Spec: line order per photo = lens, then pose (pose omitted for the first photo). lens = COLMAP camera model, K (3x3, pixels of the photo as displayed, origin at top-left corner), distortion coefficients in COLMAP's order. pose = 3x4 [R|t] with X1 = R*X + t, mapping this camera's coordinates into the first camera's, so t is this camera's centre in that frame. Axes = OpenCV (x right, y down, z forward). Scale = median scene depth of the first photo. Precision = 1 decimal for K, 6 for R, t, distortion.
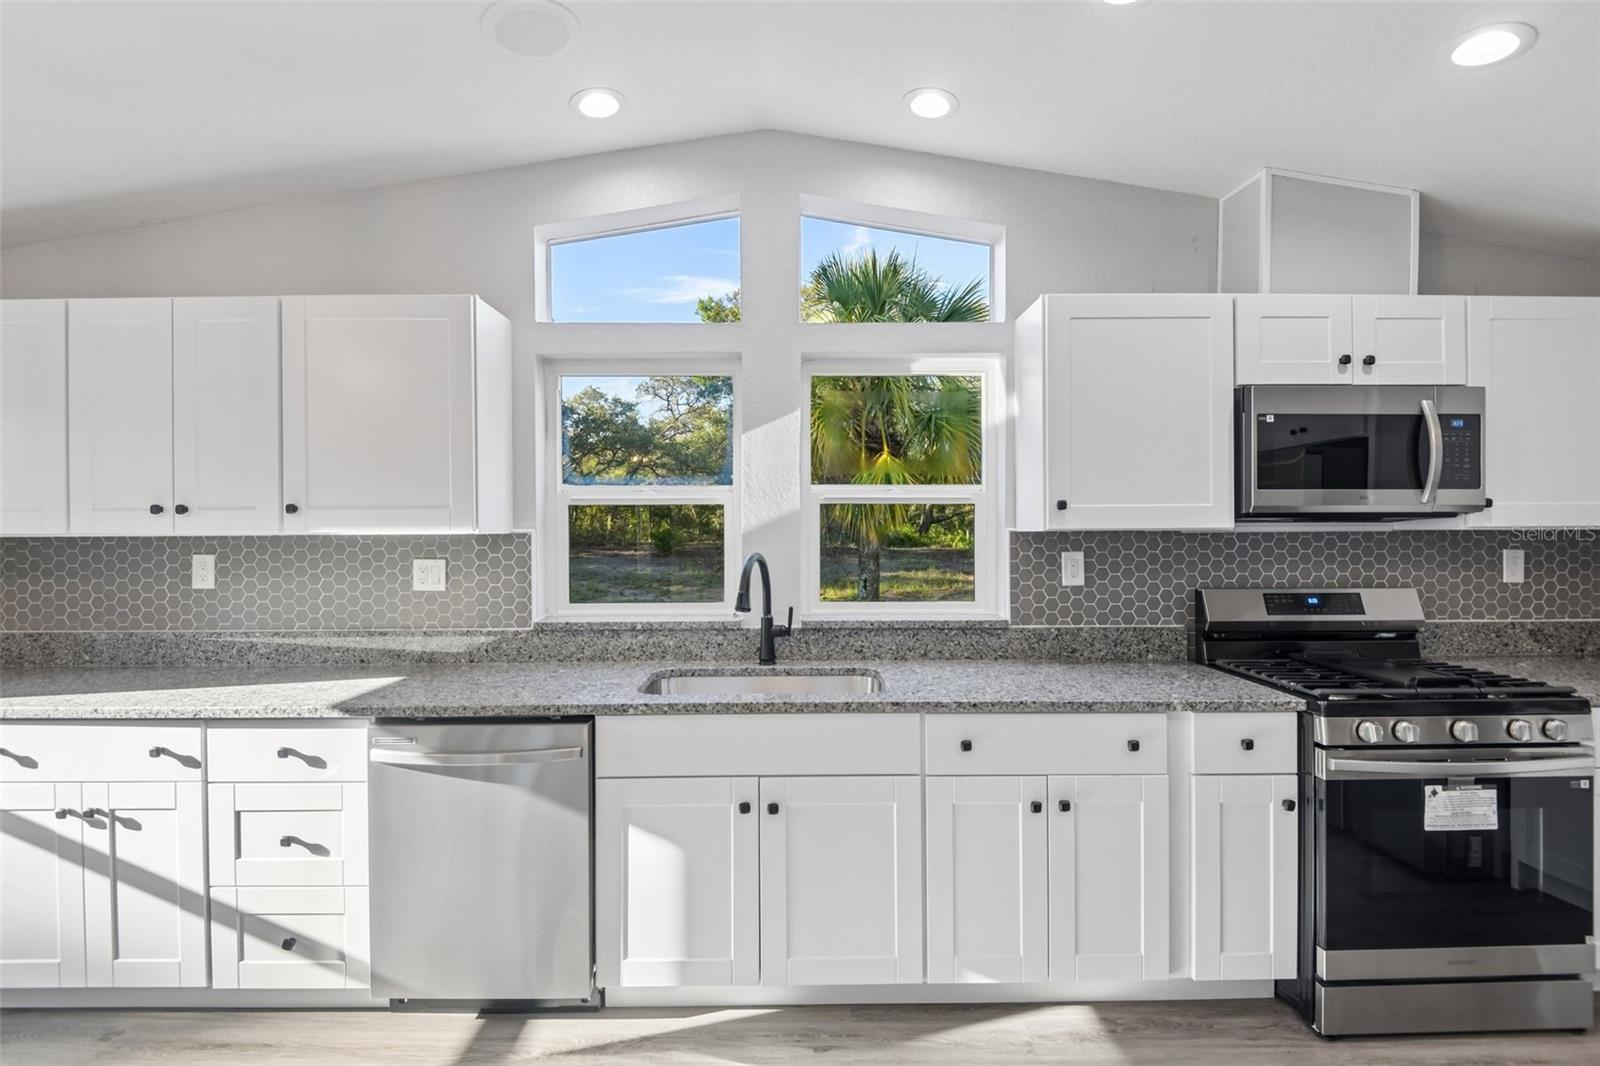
lens RADIAL K [[737.8, 0, 803.4], [0, 737.8, 527.1], [0, 0, 1]] dist [0.026196, -0.026572]
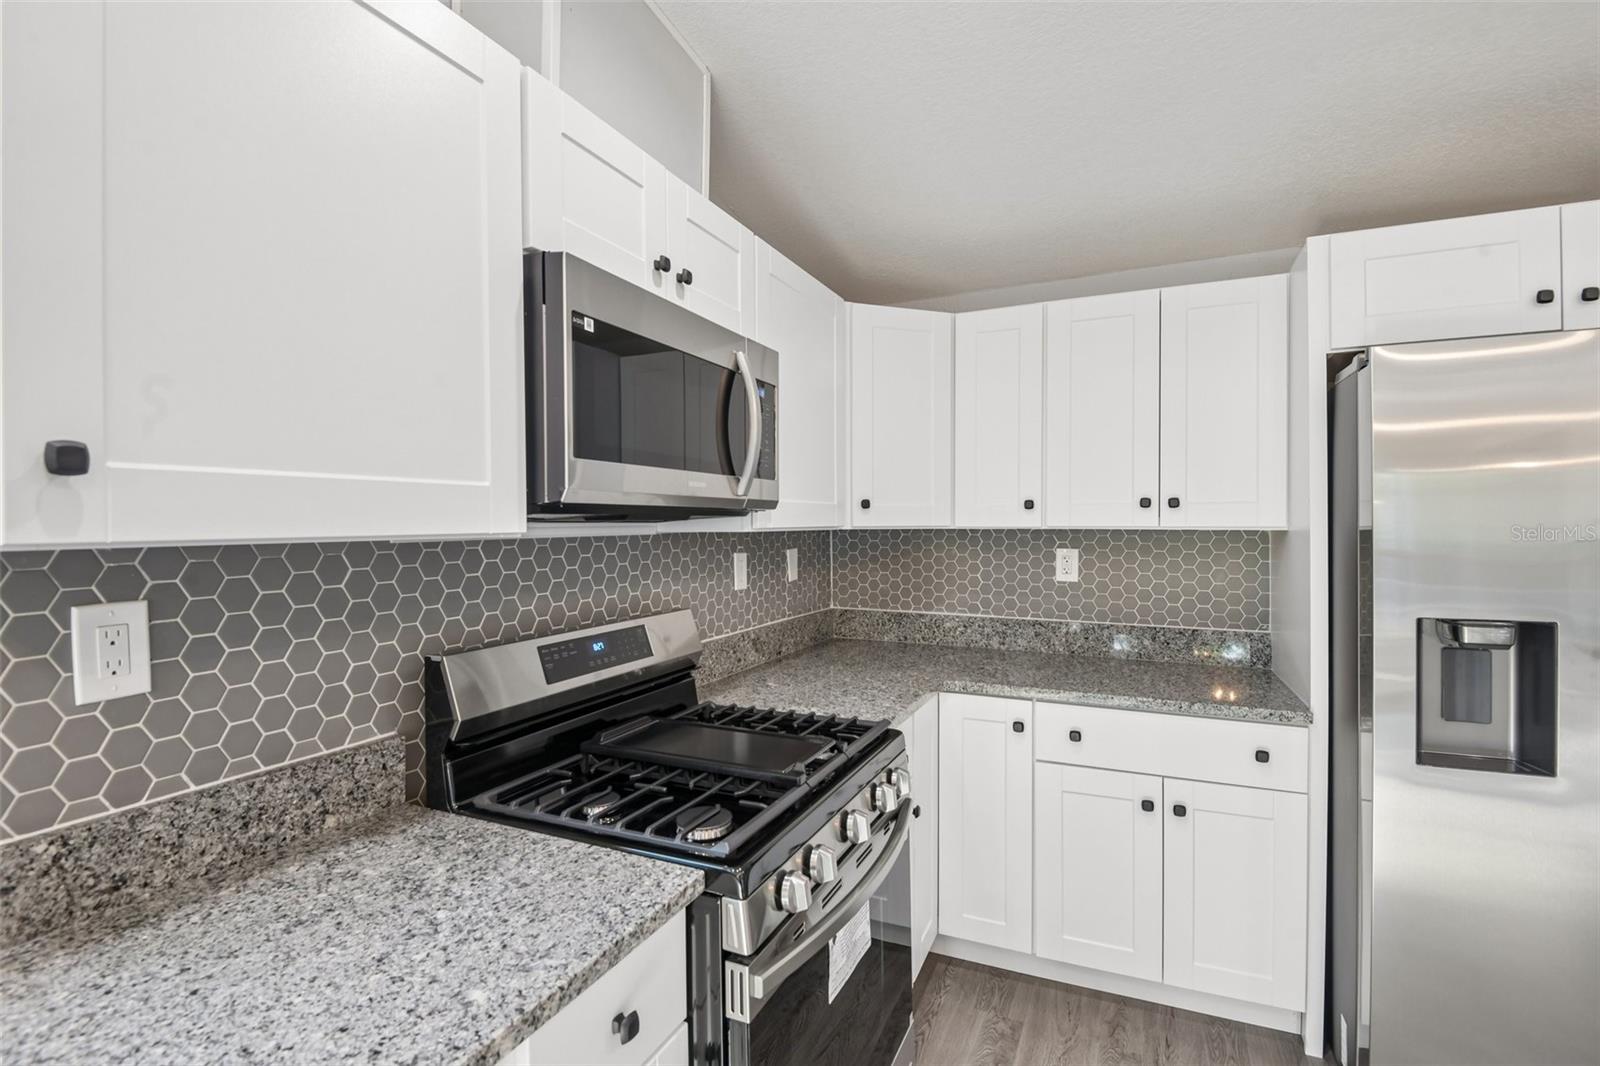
lens RADIAL K [[729.8, 0, 801.5], [0, 729.8, 527.7], [0, 0, 1]] dist [0.023026, -0.026512]
pose [[0.437116, -0.005319, 0.899390, 0.200136], [0.004847, 0.999982, 0.003558, -0.003116], [-0.899392, 0.002804, 0.437134, 0.563844]]
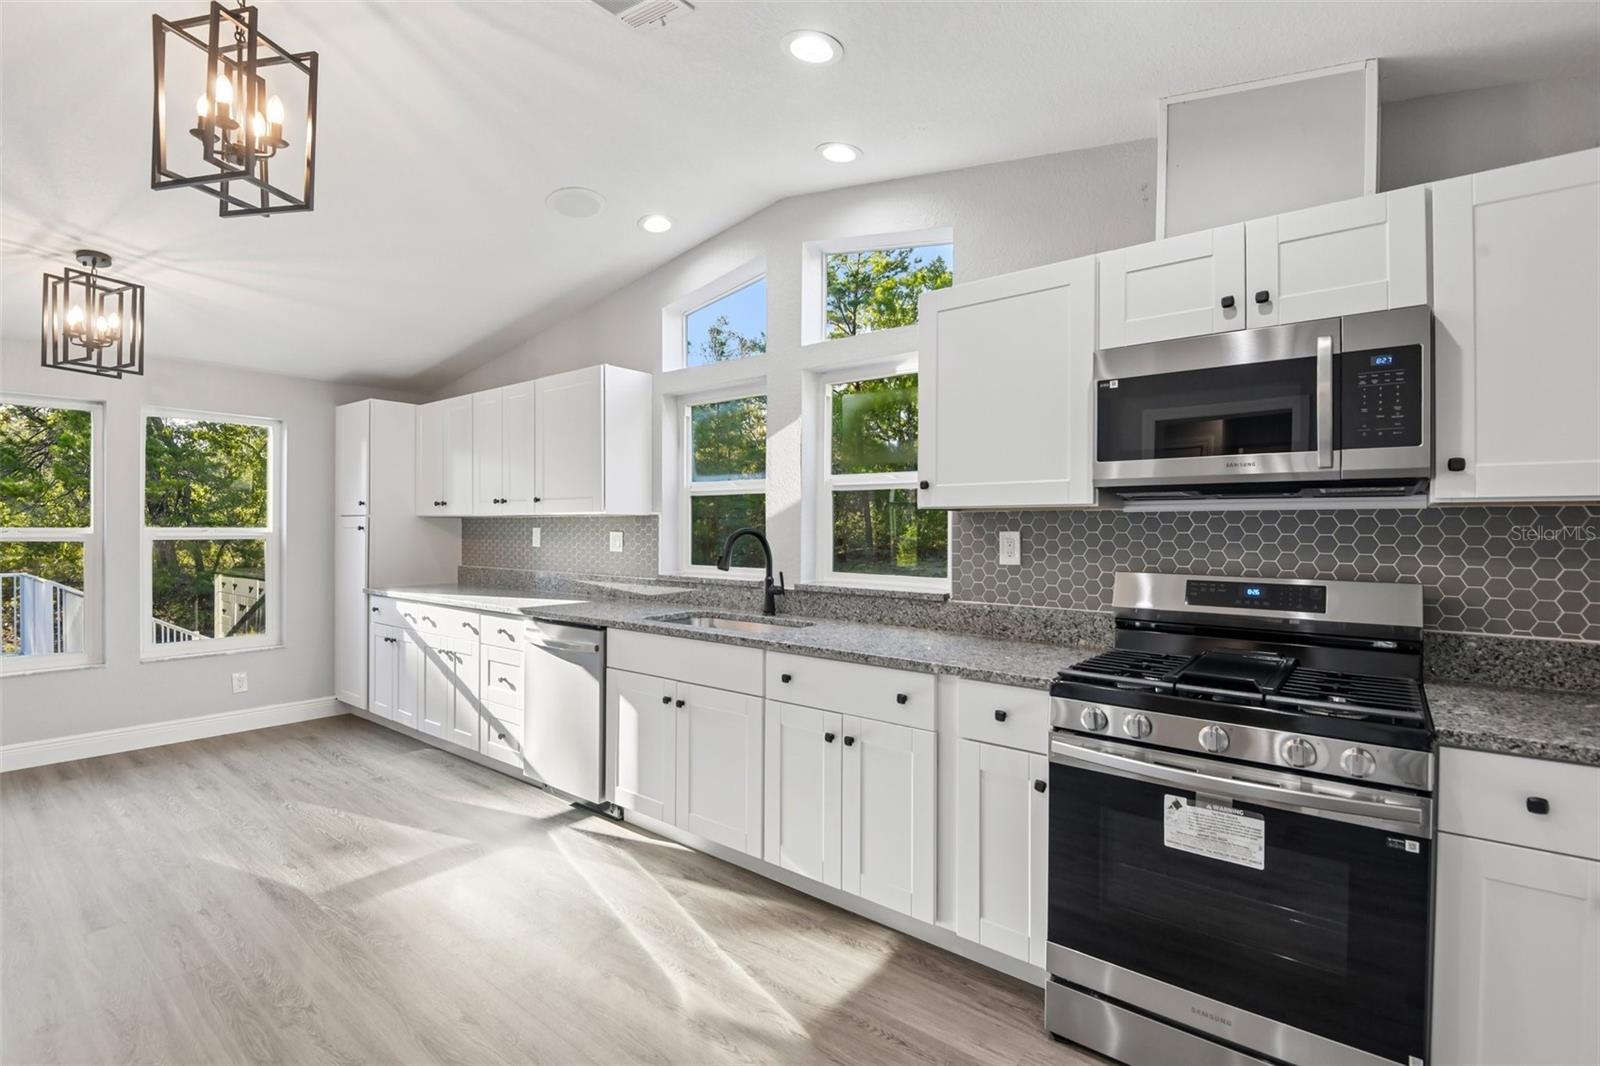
lens RADIAL K [[729.8, 0, 801.5], [0, 729.8, 527.7], [0, 0, 1]] dist [0.023026, -0.026512]
pose [[0.775025, 0.007428, -0.631887, 0.798538], [-0.008195, 0.999965, 0.001704, 0.029699], [0.631877, 0.003858, 0.775059, 0.046250]]
